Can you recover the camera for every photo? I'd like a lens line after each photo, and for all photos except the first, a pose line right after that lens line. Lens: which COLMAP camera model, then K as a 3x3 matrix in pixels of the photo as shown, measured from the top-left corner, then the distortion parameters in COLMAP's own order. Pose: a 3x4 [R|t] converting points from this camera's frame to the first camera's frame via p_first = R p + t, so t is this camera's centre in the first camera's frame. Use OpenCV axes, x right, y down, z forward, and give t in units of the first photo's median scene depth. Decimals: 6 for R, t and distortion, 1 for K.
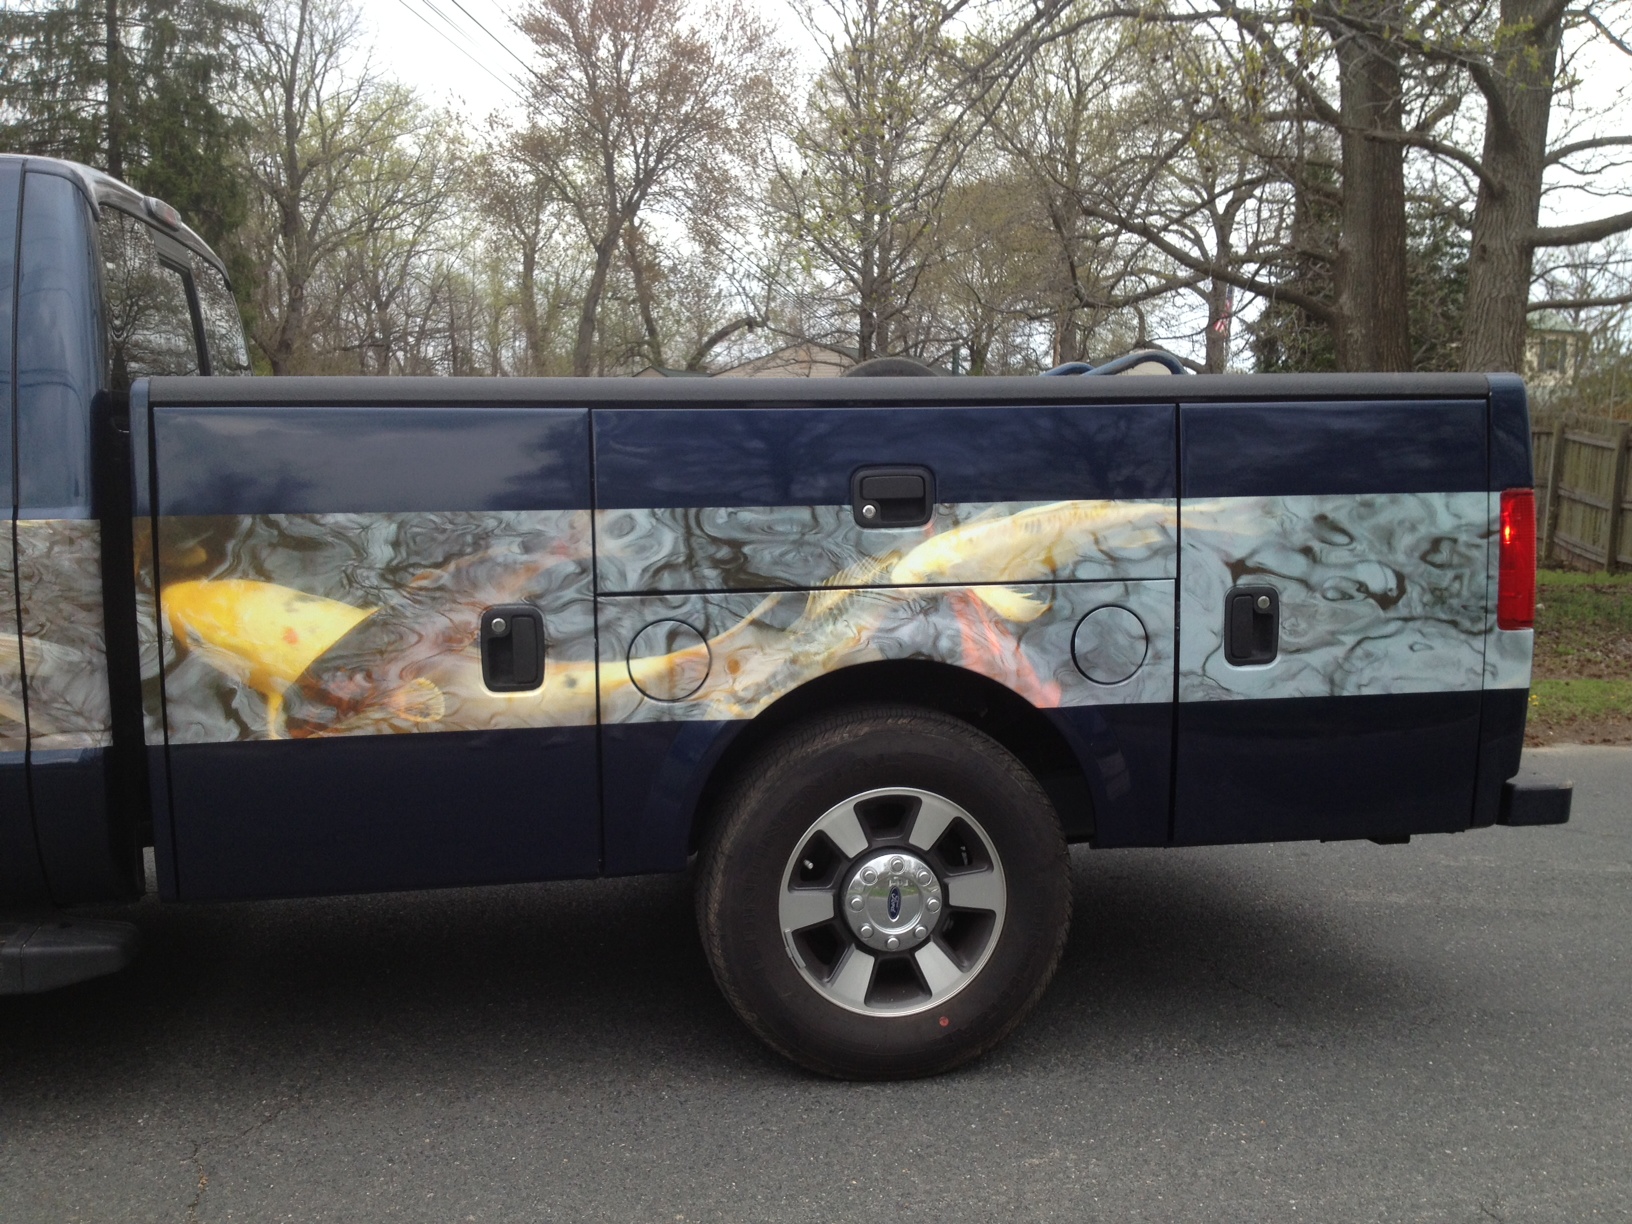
lens RADIAL K [[1557.2, 0, 791.3], [0, 1557.2, 633.1], [0, 0, 1]] dist [0.231665, -0.593240]
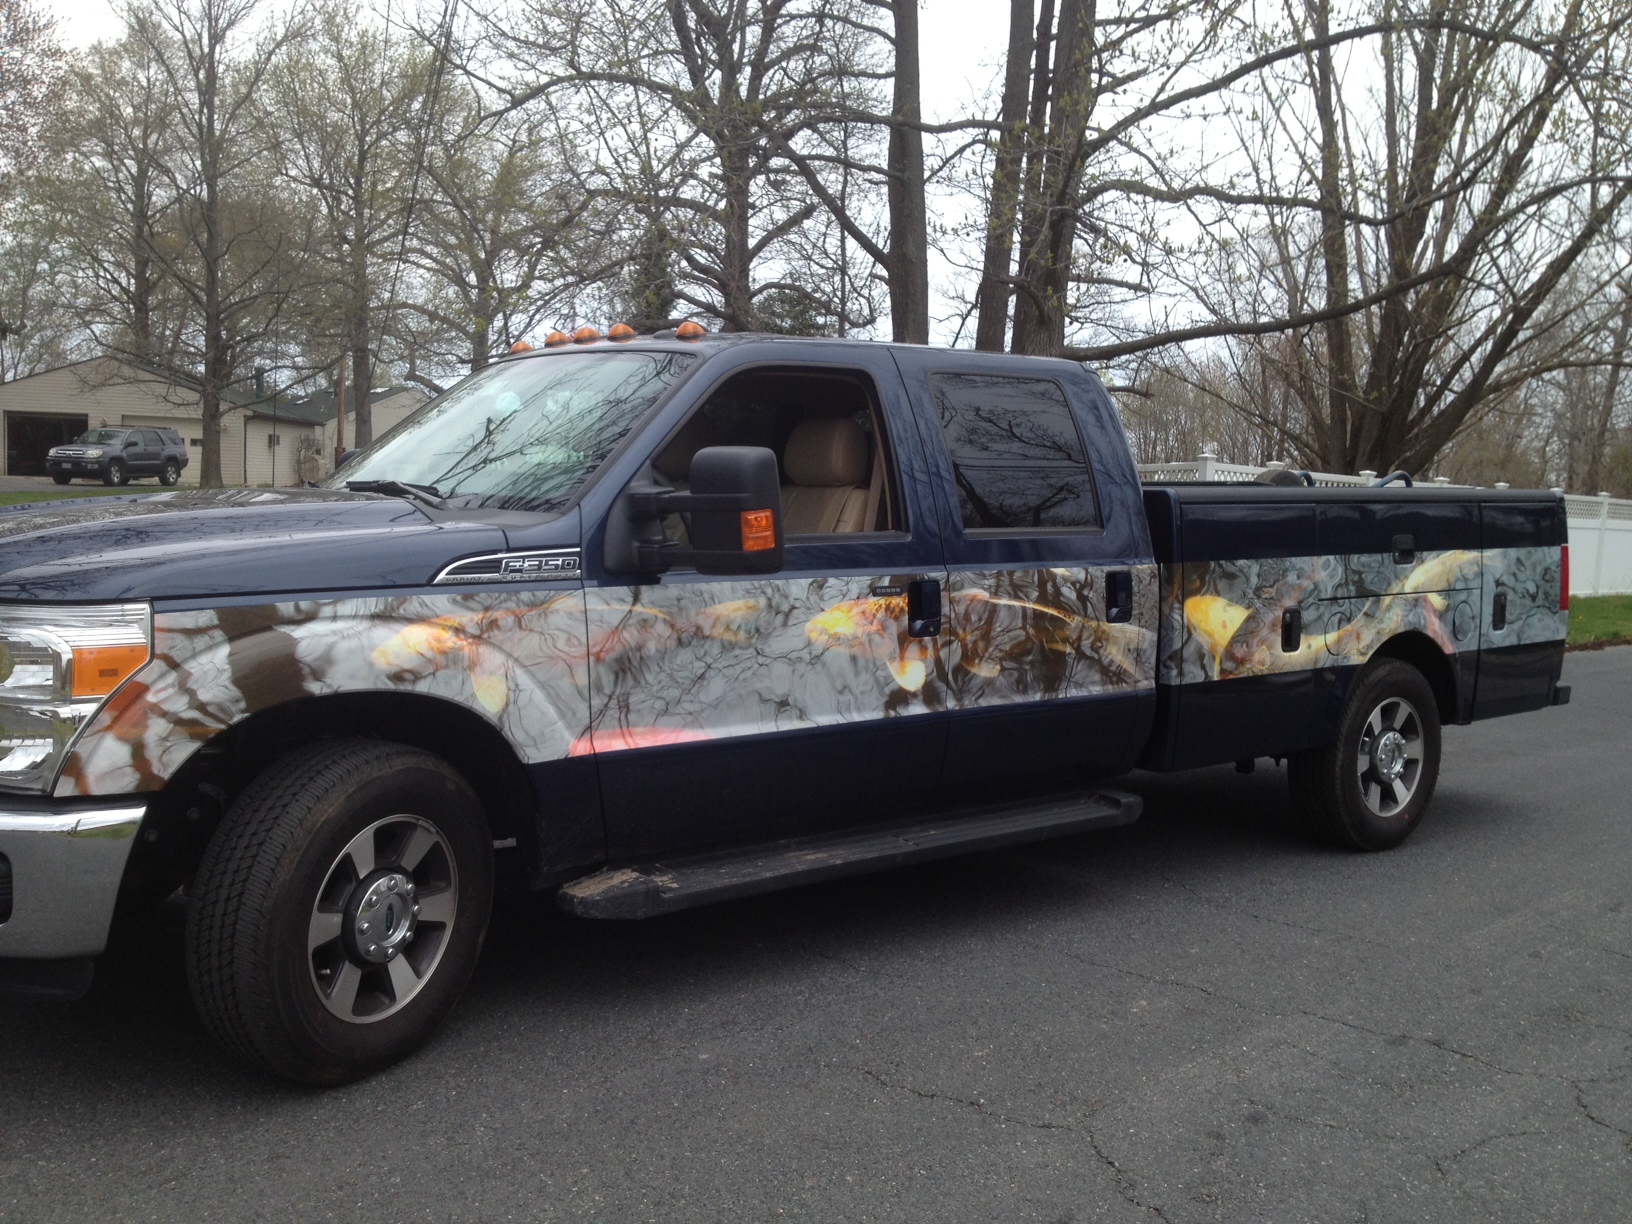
lens RADIAL K [[1500.5, 0, 822.4], [0, 1500.5, 641.5], [0, 0, 1]] dist [0.203907, -0.498976]
pose [[0.876039, -0.033022, 0.481109, -1.446073], [0.045631, 0.998853, -0.014530, 0.023580], [-0.480077, 0.034682, 0.876540, -0.324619]]
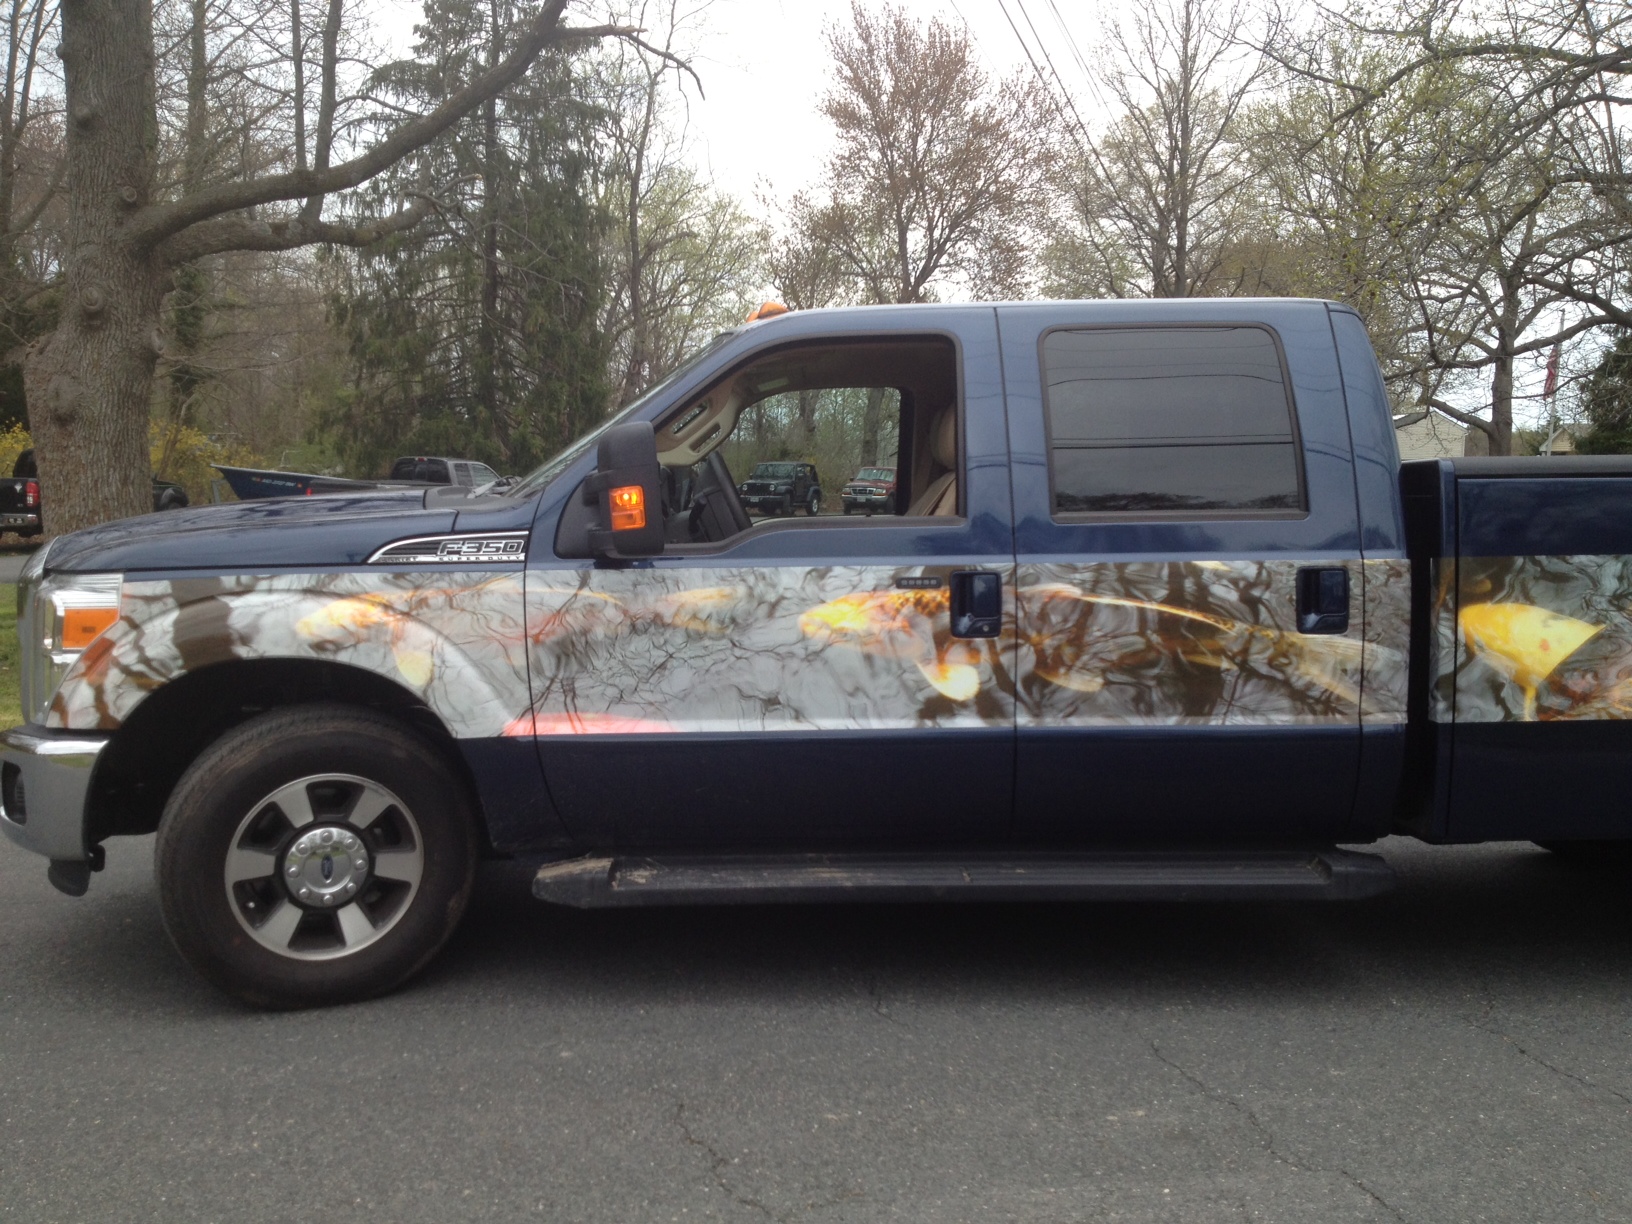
lens RADIAL K [[1557.2, 0, 791.3], [0, 1557.2, 633.1], [0, 0, 1]] dist [0.231665, -0.593240]
pose [[0.990268, 0.010887, -0.138748, -0.687924], [-0.016320, 0.999141, -0.038081, 0.048595], [0.138214, 0.039975, 0.989595, -0.397807]]
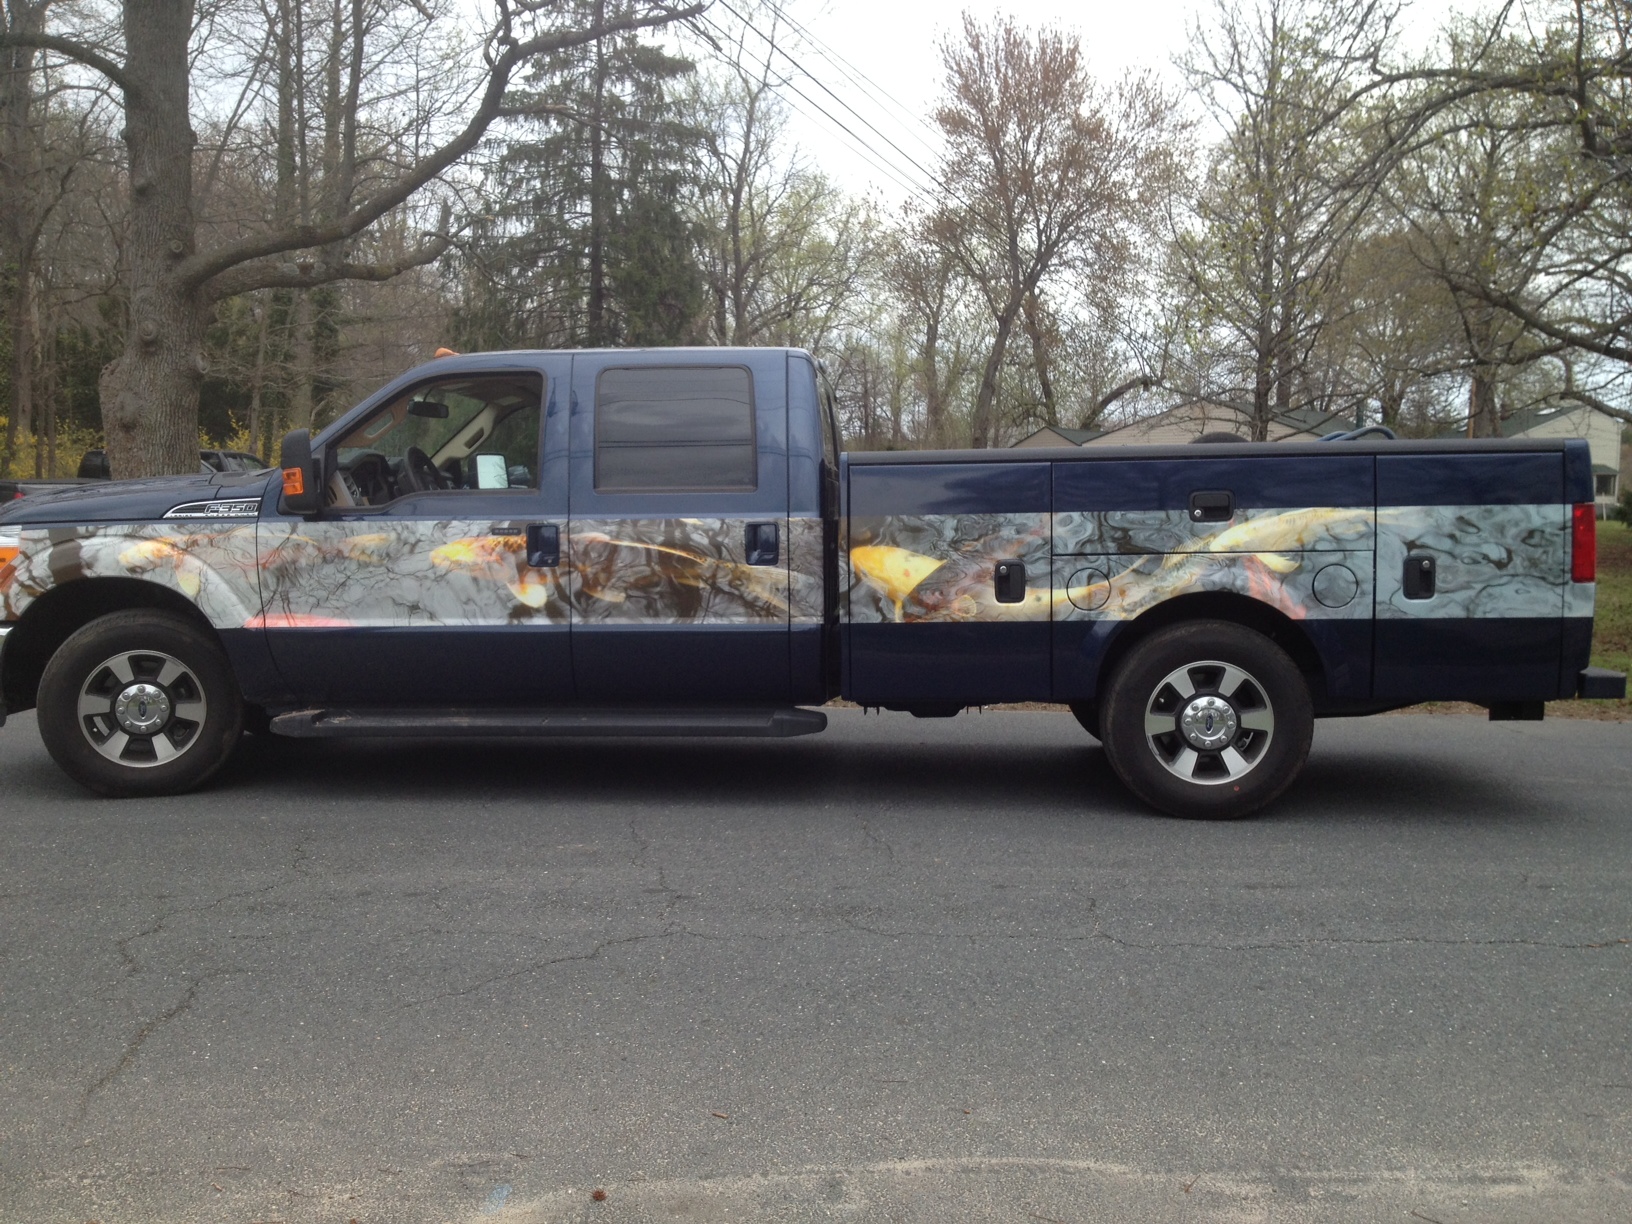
lens RADIAL K [[1557.2, 0, 791.3], [0, 1557.2, 633.1], [0, 0, 1]] dist [0.231665, -0.593240]
pose [[0.970190, 0.016829, -0.241759, 0.034833], [-0.025848, 0.999081, -0.034180, 0.140516], [0.240962, 0.039410, 0.969734, -0.941473]]
